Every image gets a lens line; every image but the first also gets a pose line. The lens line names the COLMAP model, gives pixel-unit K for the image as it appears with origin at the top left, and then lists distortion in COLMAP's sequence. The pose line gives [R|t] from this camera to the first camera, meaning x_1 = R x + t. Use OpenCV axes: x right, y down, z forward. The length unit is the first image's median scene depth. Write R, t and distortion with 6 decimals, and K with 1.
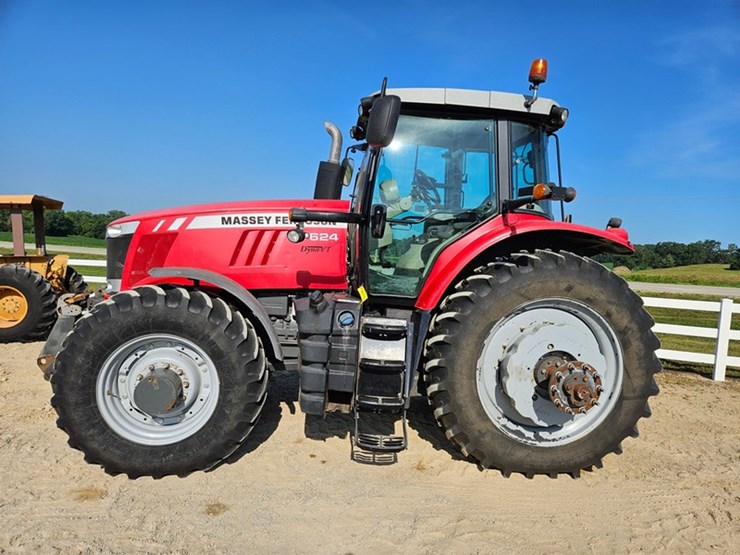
lens RADIAL K [[492.5, 0, 377.3], [0, 492.5, 281.6], [0, 0, 1]] dist [0.078257, -0.068442]
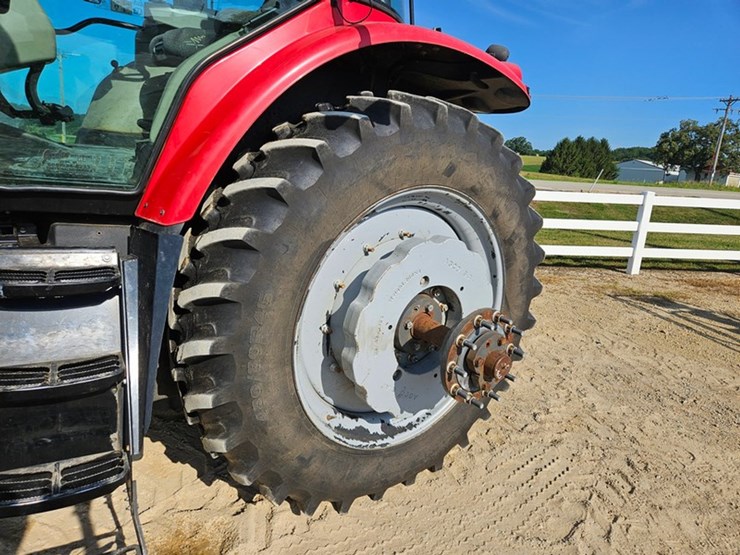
lens RADIAL K [[491.9, 0, 371.2], [0, 491.9, 271.1], [0, 0, 1]] dist [0.080827, -0.069287]
pose [[0.864364, -0.102777, 0.492251, 0.037206], [0.002615, 0.979796, 0.199981, 0.013586], [-0.502859, -0.171569, 0.847170, 0.553703]]
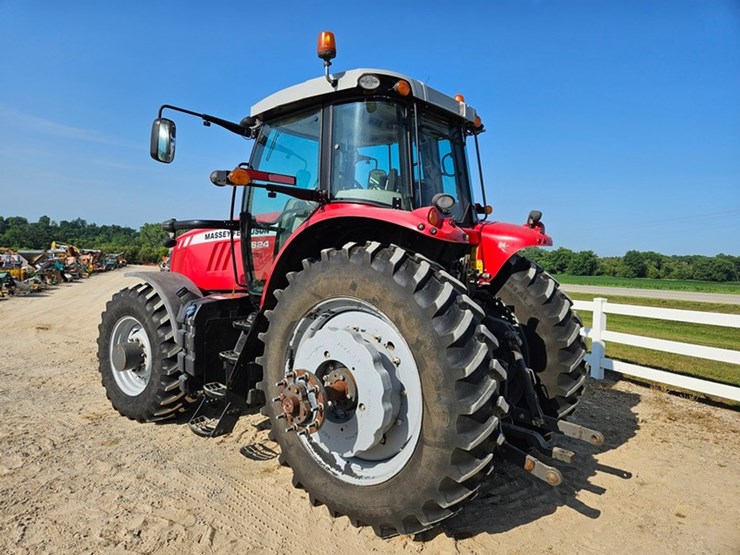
lens RADIAL K [[491.9, 0, 371.2], [0, 491.9, 271.1], [0, 0, 1]] dist [0.080827, -0.069287]
pose [[0.692733, -0.025078, -0.720758, 0.960287], [-0.037186, 0.996824, -0.070424, 0.043674], [0.720235, 0.075588, 0.689600, 0.442465]]
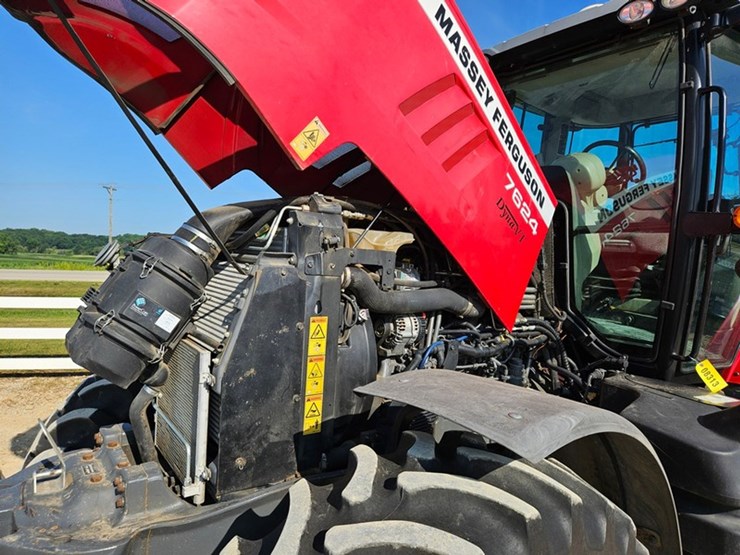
lens RADIAL K [[491.9, 0, 371.2], [0, 491.9, 271.1], [0, 0, 1]] dist [0.080827, -0.069287]
pose [[0.867852, -0.042638, 0.494989, -0.548116], [0.049976, 0.998749, -0.001589, -0.092912], [-0.494302, 0.026117, 0.868898, 0.711658]]
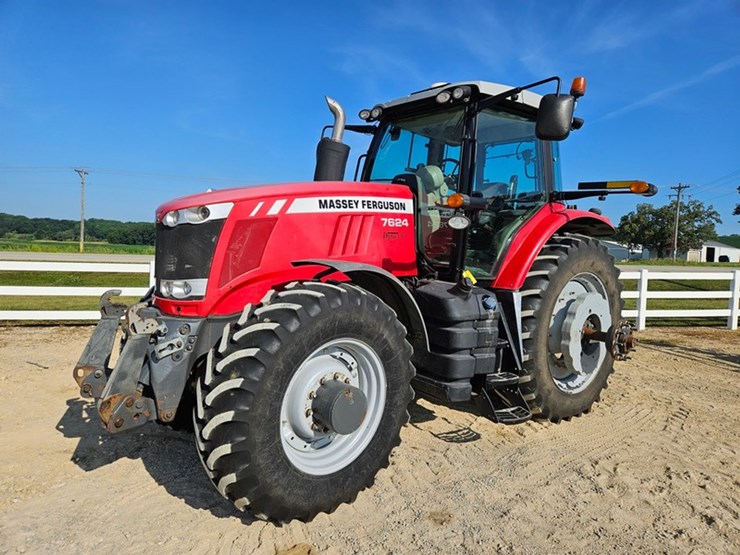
lens RADIAL K [[491.9, 0, 371.2], [0, 491.9, 271.1], [0, 0, 1]] dist [0.080827, -0.069287]
pose [[0.838474, -0.051951, 0.542459, -0.739334], [0.044838, 0.998647, 0.026334, -0.025522], [-0.543093, 0.002242, 0.839669, 0.239842]]
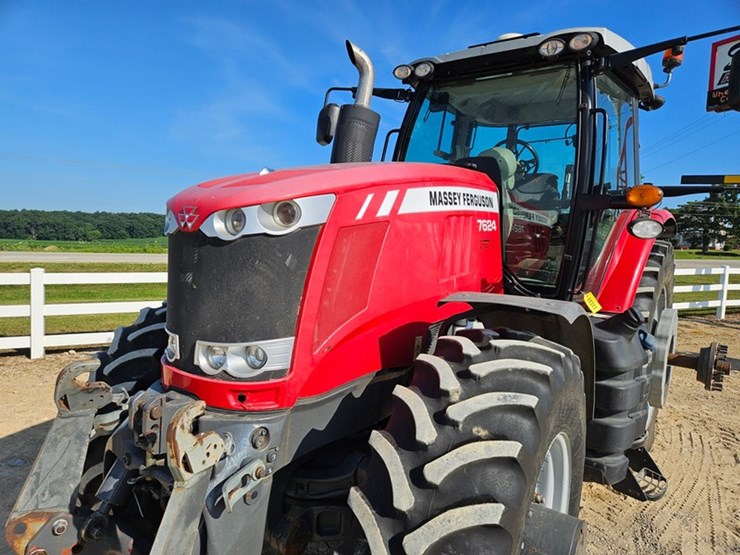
lens RADIAL K [[491.7, 0, 368.8], [0, 491.7, 285.4], [0, 0, 1]] dist [0.079203, -0.065994]
pose [[0.686098, -0.094230, 0.721381, -0.785233], [0.050764, 0.995360, 0.081737, -0.078674], [-0.725736, -0.019459, 0.687698, 0.707126]]
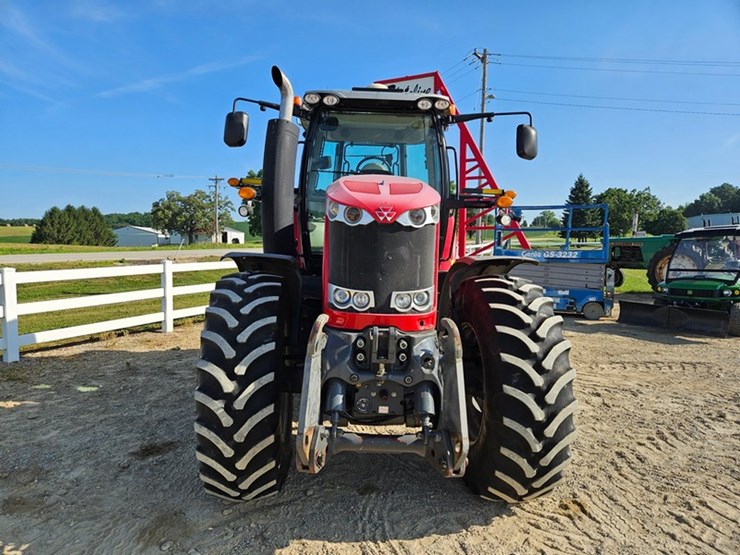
lens RADIAL K [[490.8, 0, 370.0], [0, 490.8, 277.5], [0, 0, 1]] dist [0.080022, -0.072764]
pose [[0.093622, -0.127423, 0.987420, -1.226767], [0.065774, 0.990401, 0.121572, -0.105616], [-0.993433, 0.053565, 0.101105, 1.059054]]
